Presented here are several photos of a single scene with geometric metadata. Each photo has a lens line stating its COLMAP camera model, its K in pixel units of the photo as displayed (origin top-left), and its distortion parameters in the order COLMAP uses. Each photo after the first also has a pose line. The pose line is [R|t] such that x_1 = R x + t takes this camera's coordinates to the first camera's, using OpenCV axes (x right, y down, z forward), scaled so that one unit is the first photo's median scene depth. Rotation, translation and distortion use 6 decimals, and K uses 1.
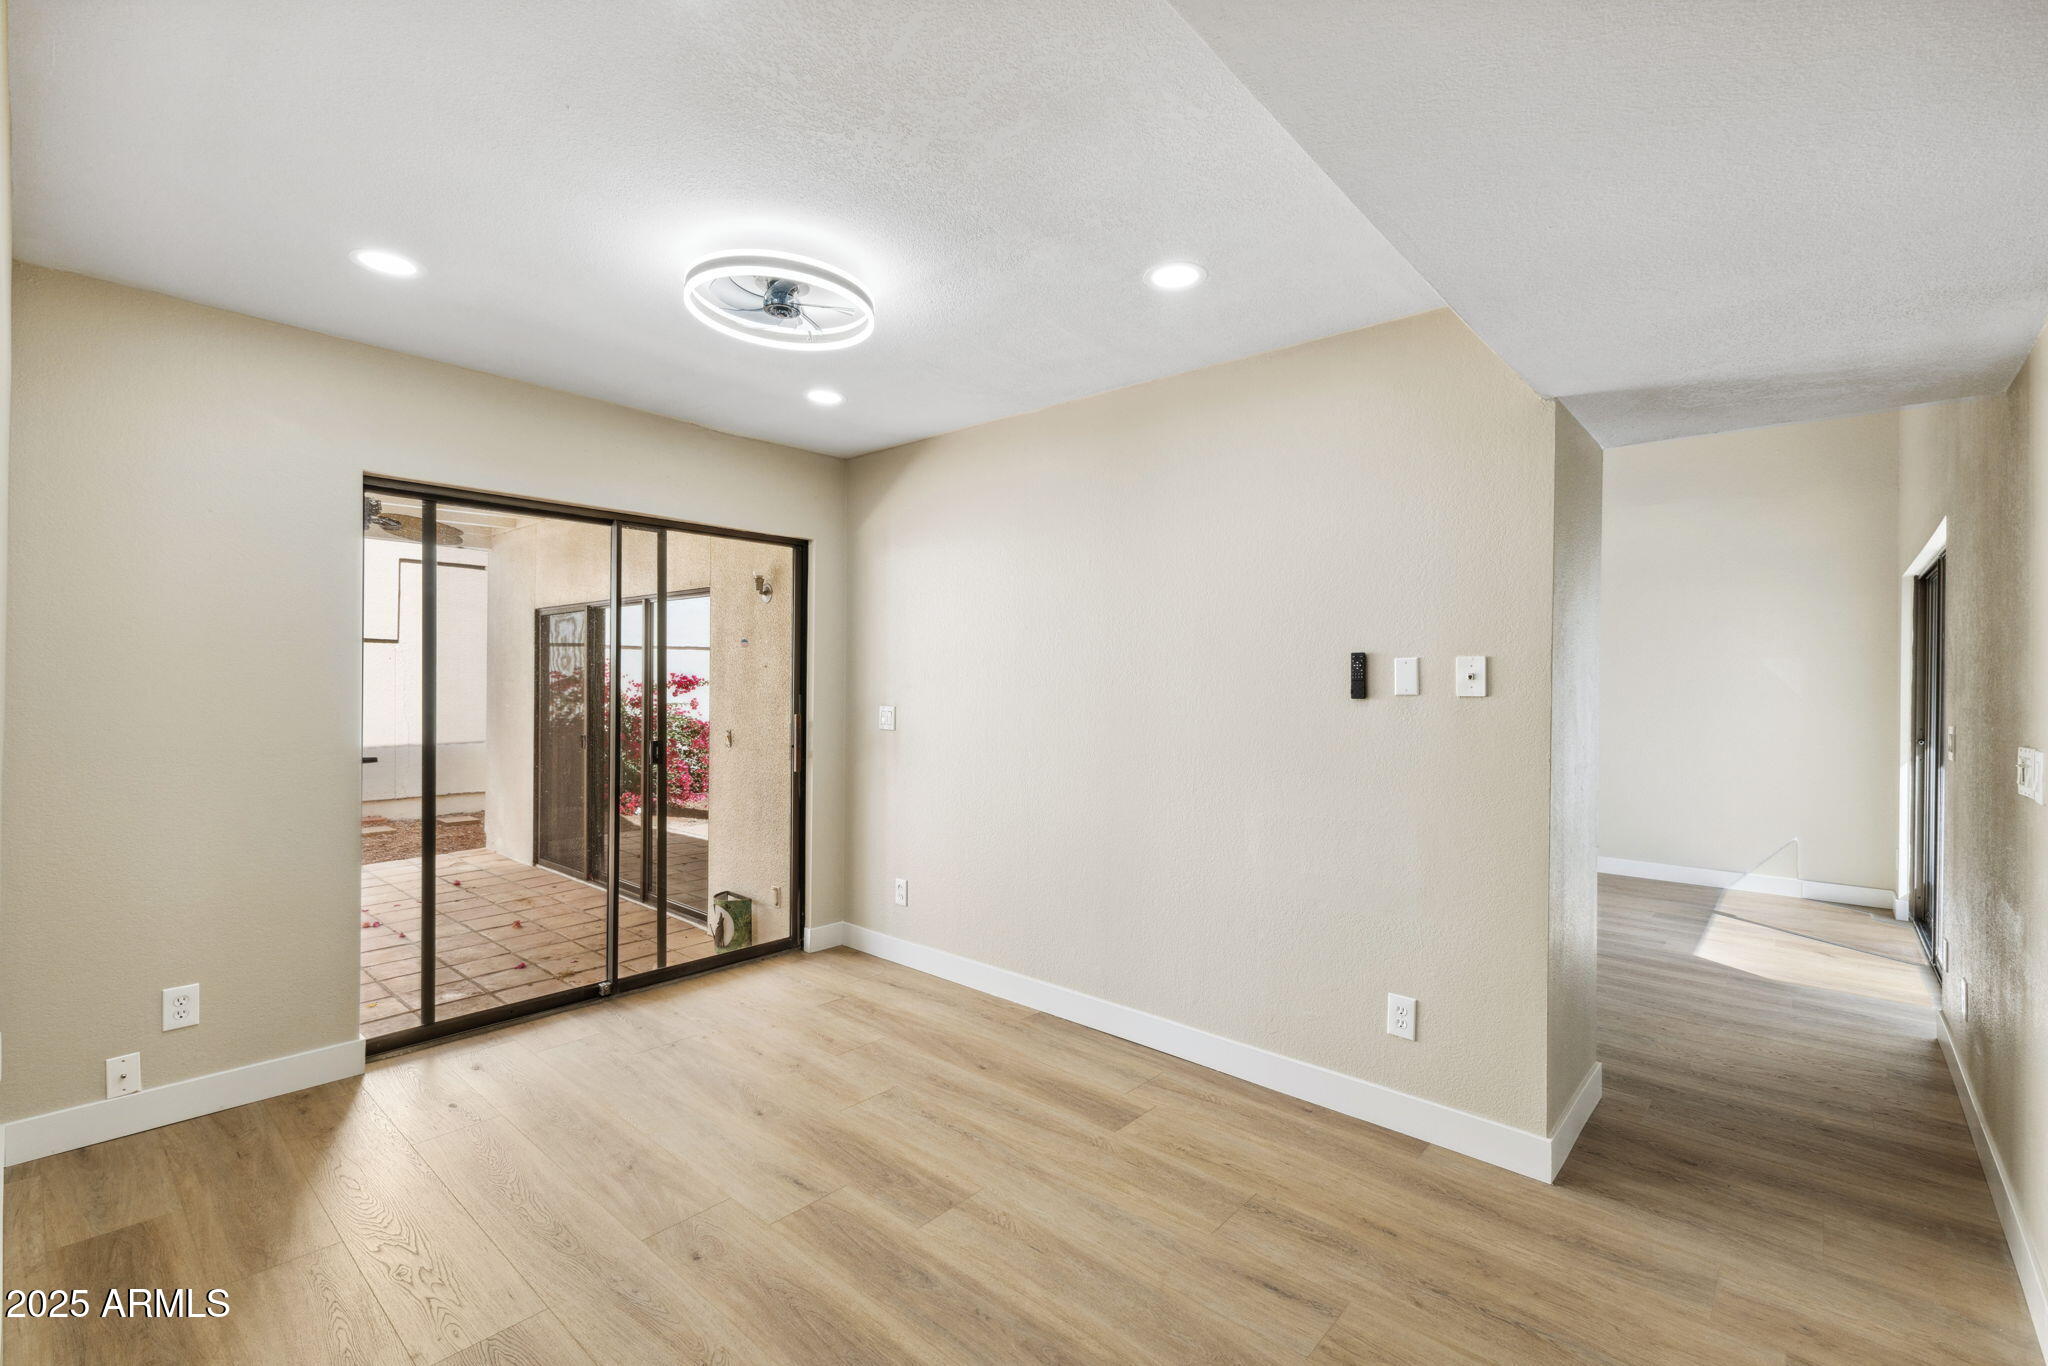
lens RADIAL K [[888.2, 0, 1014.5], [0, 888.2, 690.9], [0, 0, 1]] dist [0.012216, -0.002905]
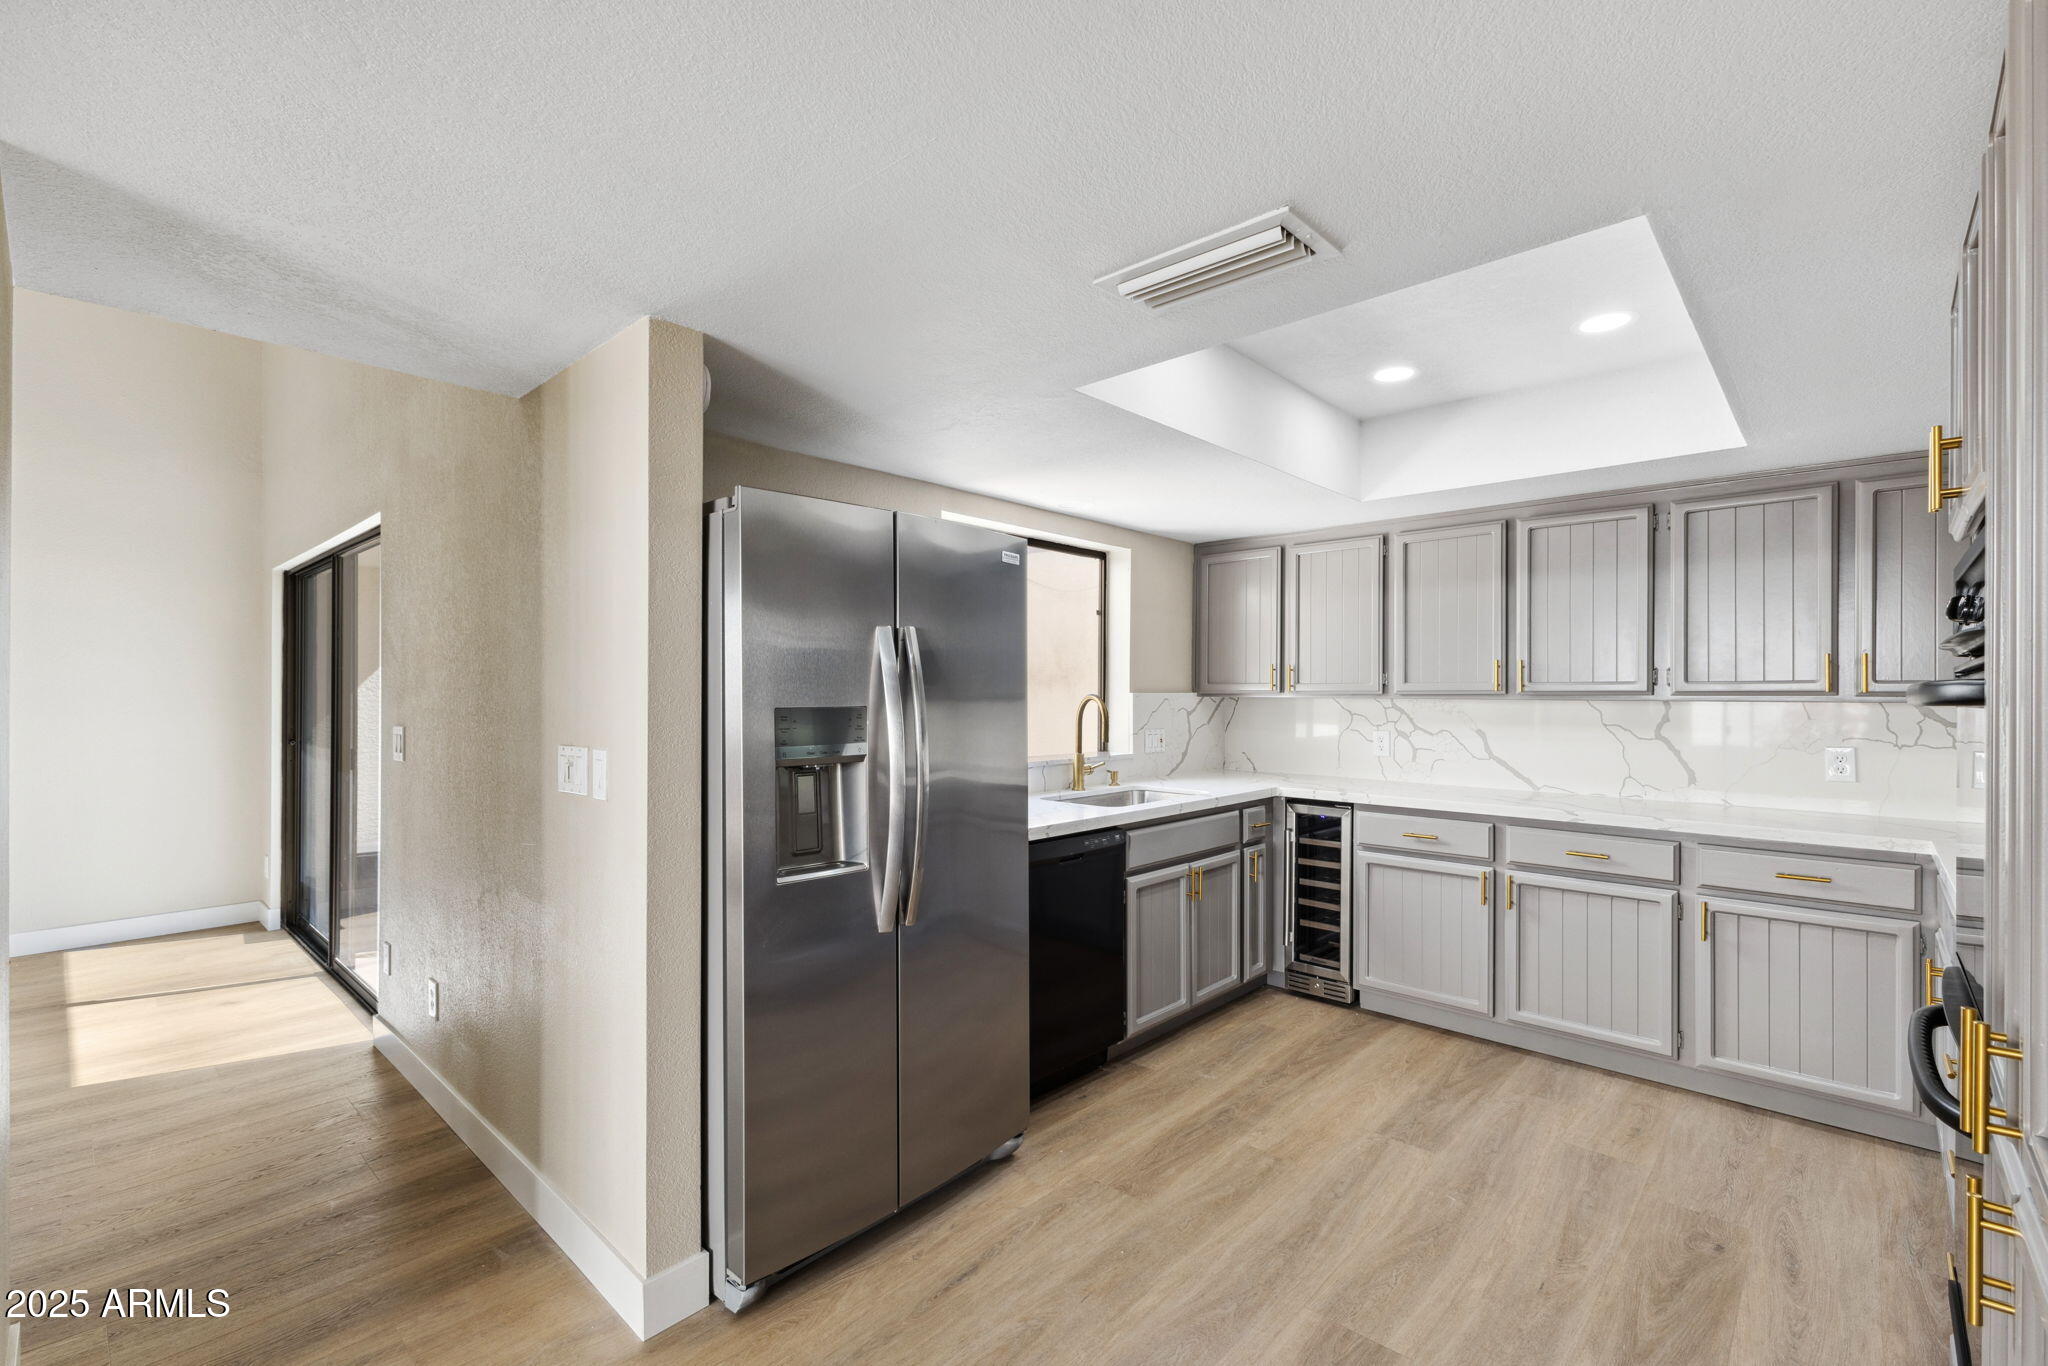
lens RADIAL K [[888.2, 0, 1040.5], [0, 888.2, 689.1], [0, 0, 1]] dist [0.012216, -0.002905]
pose [[-0.002560, -0.001079, 0.999996, 0.053257], [0.002298, 0.999997, 0.001085, -0.000447], [-0.999994, 0.002301, -0.002557, 0.270400]]
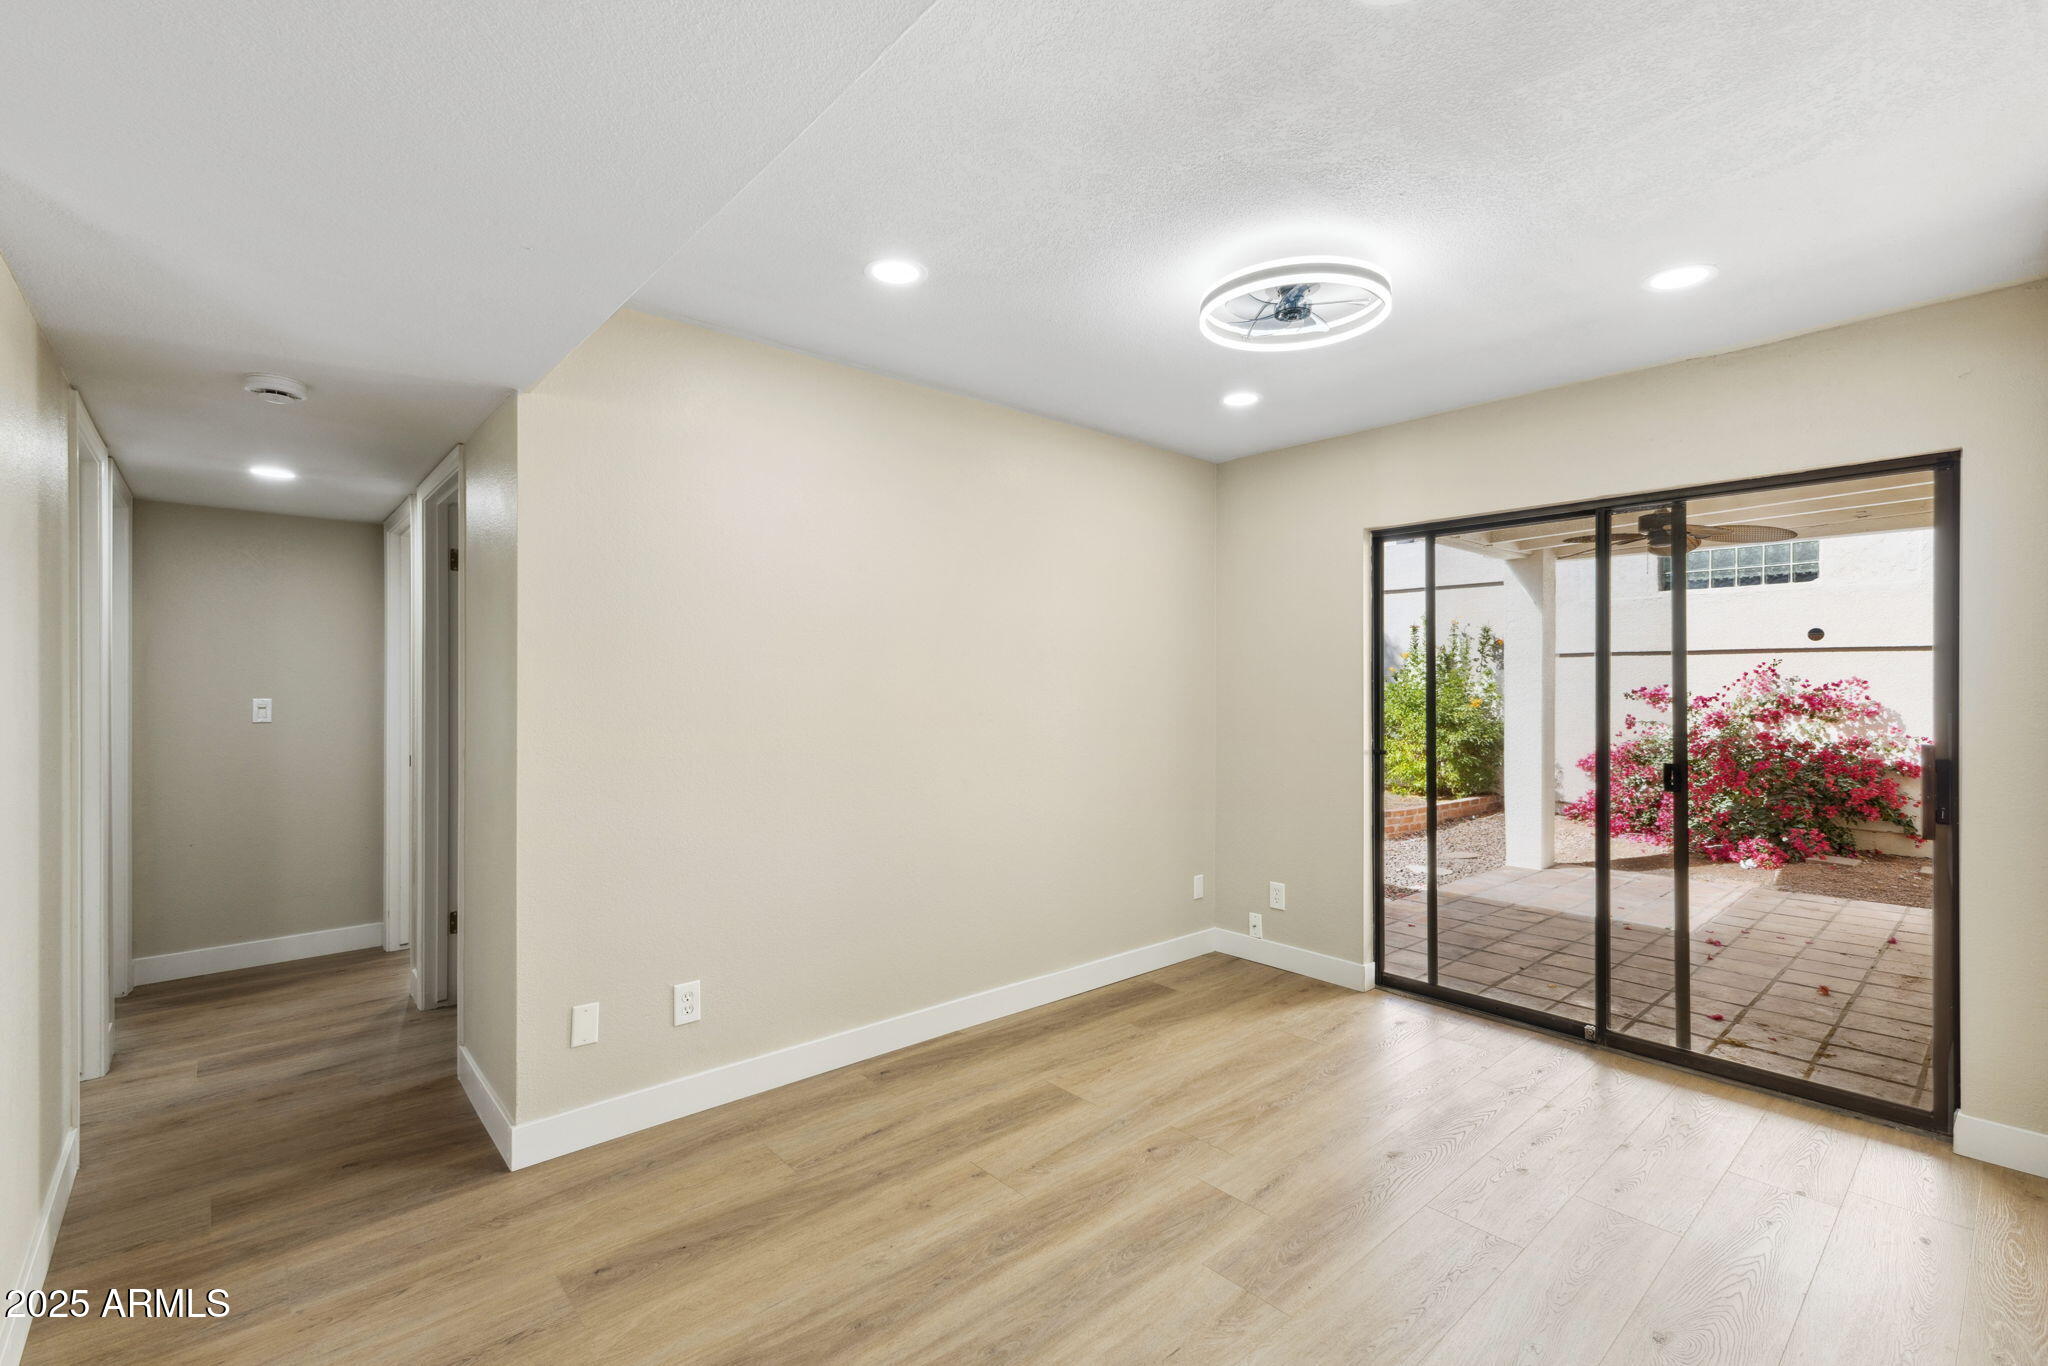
lens RADIAL K [[888.2, 0, 1039.4], [0, 888.2, 689.5], [0, 0, 1]] dist [0.012216, -0.002905]
pose [[-0.109733, -0.006797, -0.993938, 0.536216], [-0.013905, 0.999889, -0.005302, -0.000444], [0.993864, 0.013239, -0.109816, 0.577562]]
